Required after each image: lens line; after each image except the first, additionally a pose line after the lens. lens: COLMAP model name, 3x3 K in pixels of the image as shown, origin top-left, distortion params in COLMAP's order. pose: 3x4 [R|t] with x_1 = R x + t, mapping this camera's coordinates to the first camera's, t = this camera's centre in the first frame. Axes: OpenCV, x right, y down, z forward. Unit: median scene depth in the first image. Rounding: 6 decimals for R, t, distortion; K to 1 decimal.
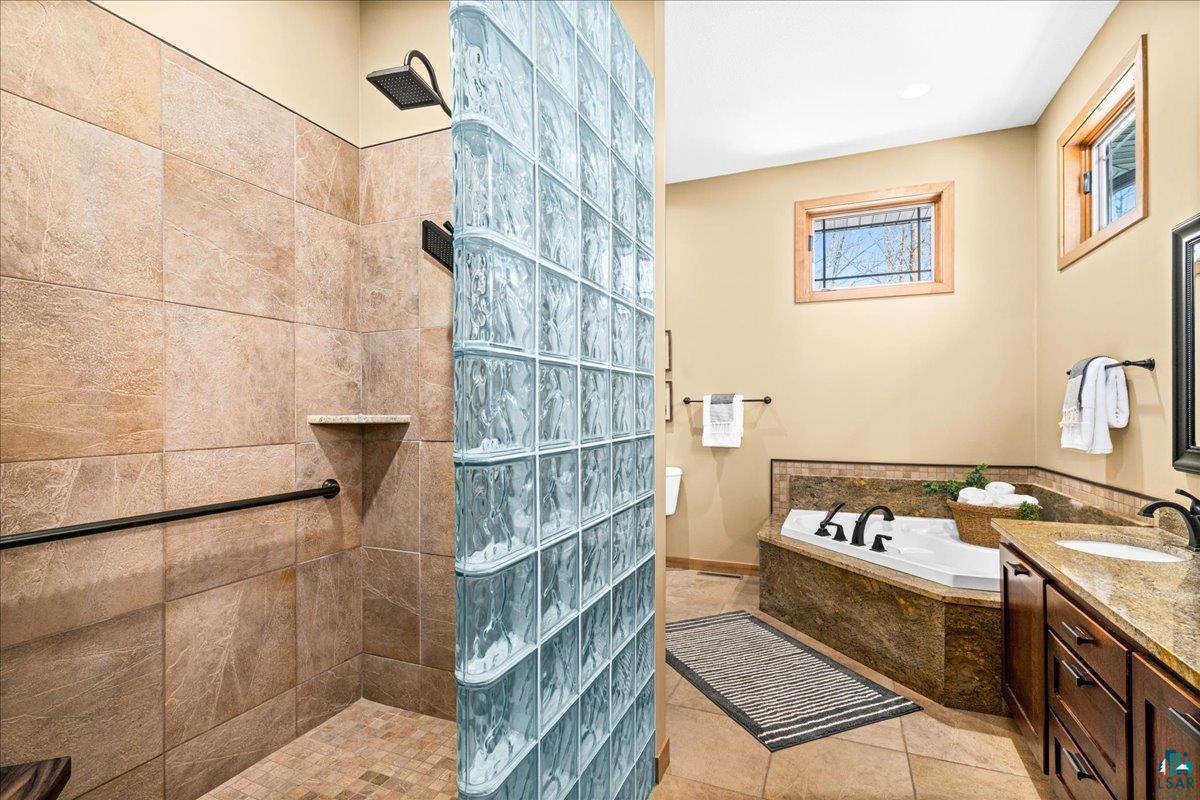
lens RADIAL K [[569.2, 0, 602.4], [0, 569.2, 411.9], [0, 0, 1]] dist [0.001731, 0.000289]
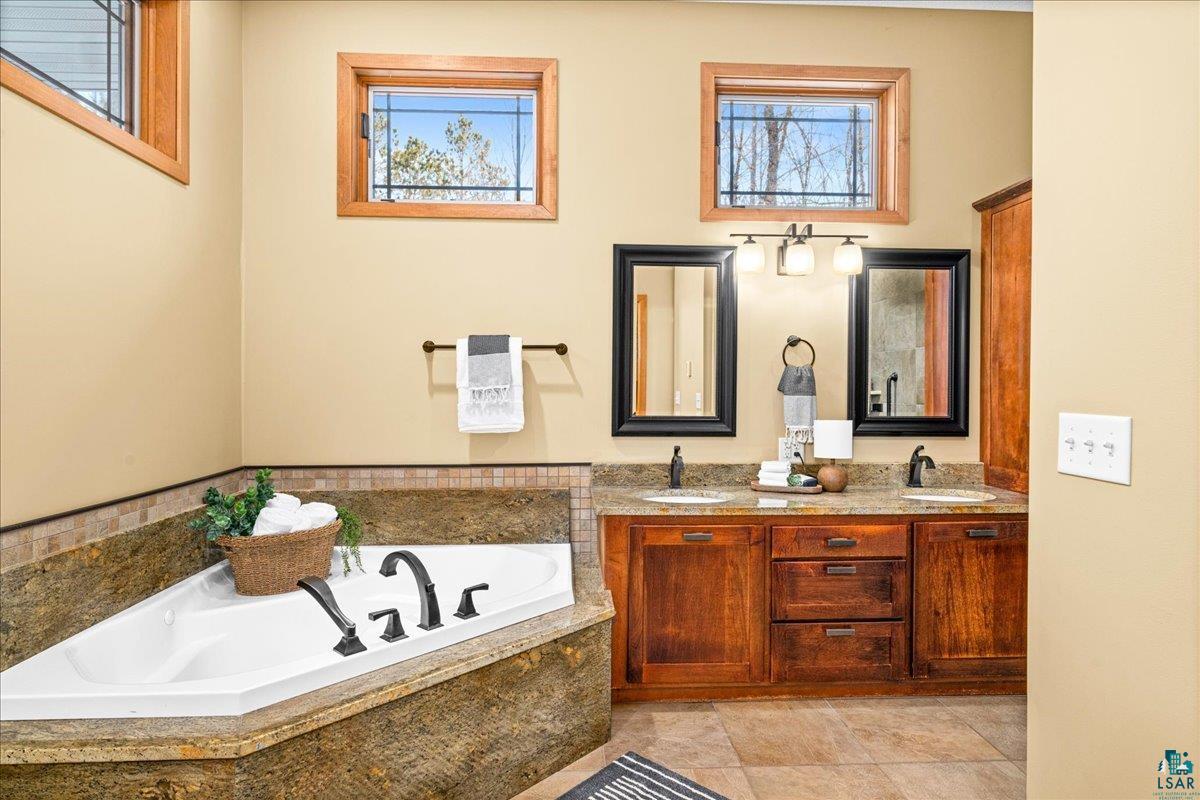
lens RADIAL K [[657.3, 0, 600.0], [0, 657.3, 400.0], [0, 0, 1]] dist [0.001379, 0.000739]
pose [[-0.429372, -0.014730, 0.903008, -0.168091], [0.000534, 0.999863, 0.016563, -0.001072], [-0.903128, 0.007594, -0.429305, 0.910036]]
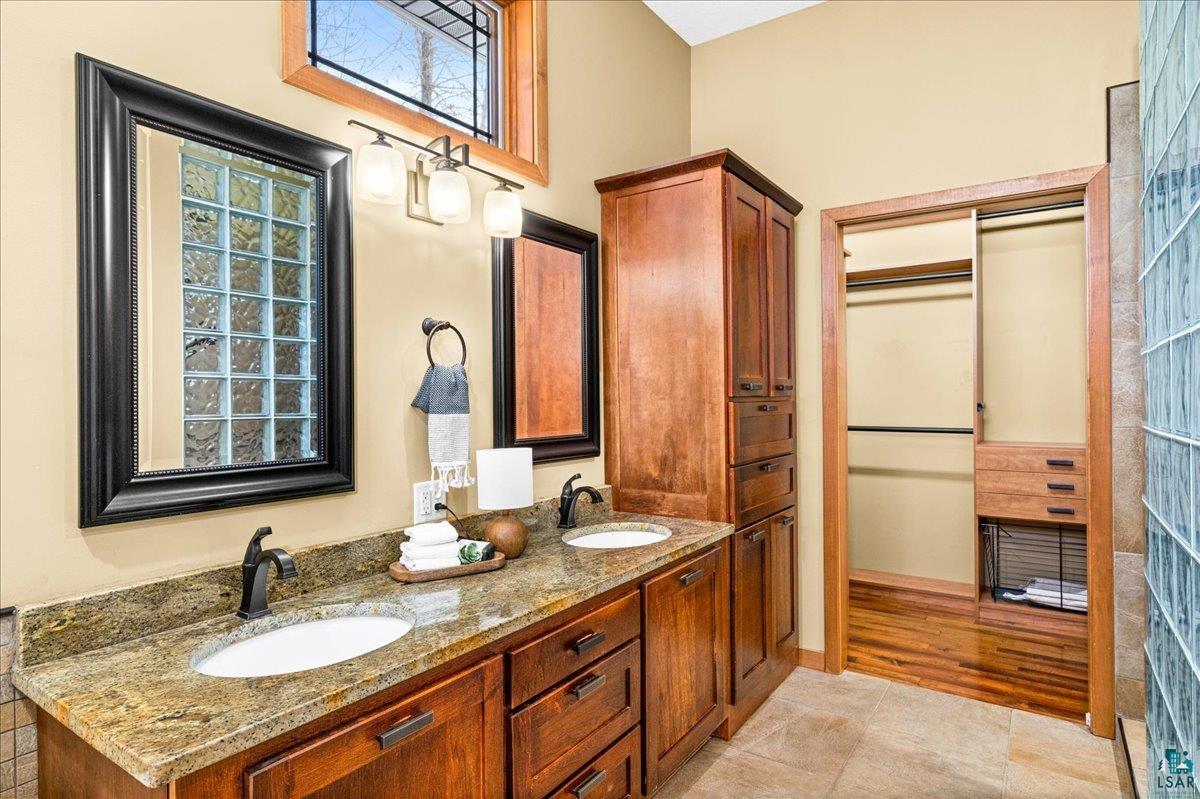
lens RADIAL K [[657.3, 0, 600.0], [0, 657.3, 399.5], [0, 0, 1]] dist [0.001379, 0.000739]
pose [[-0.979071, 0.011855, 0.203171, 0.234831], [0.013382, 0.999892, 0.006143, -0.005569], [-0.203076, 0.008734, -0.979124, 0.816990]]
